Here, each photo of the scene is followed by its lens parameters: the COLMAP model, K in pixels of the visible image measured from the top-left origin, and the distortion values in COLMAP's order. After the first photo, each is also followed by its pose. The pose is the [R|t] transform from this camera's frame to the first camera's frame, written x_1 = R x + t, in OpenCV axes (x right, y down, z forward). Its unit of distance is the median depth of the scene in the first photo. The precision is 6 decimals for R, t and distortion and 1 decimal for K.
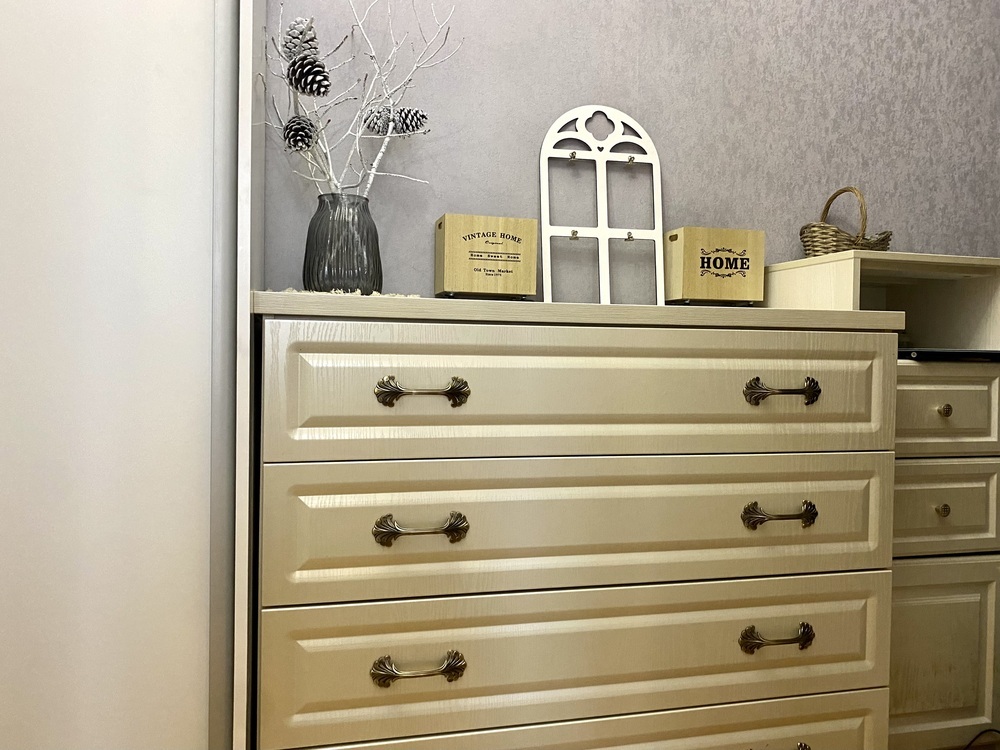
lens RADIAL K [[803.6, 0, 488.4], [0, 803.6, 374.0], [0, 0, 1]] dist [-0.008463, -0.009522]
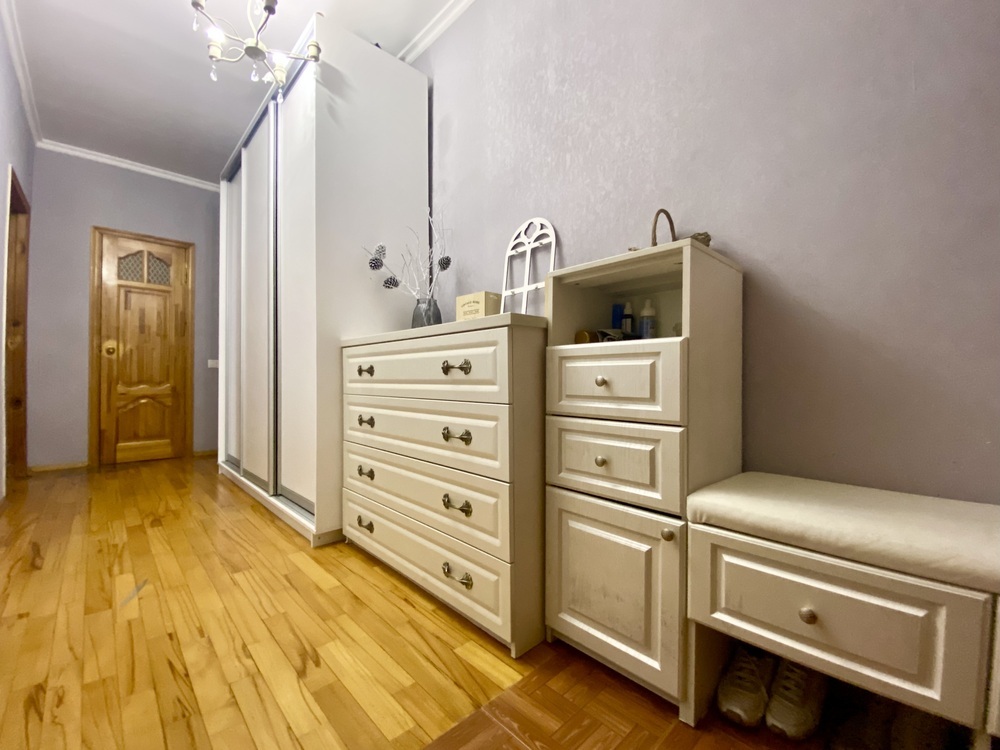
lens RADIAL K [[417.3, 0, 500.0], [0, 417.3, 375.0], [0, 0, 1]] dist [0.008963, -0.015521]
pose [[0.489556, -0.019514, -0.871754, 0.949227], [-0.008205, 0.999602, -0.026984, 0.048554], [0.871933, 0.020362, 0.489201, 0.485874]]
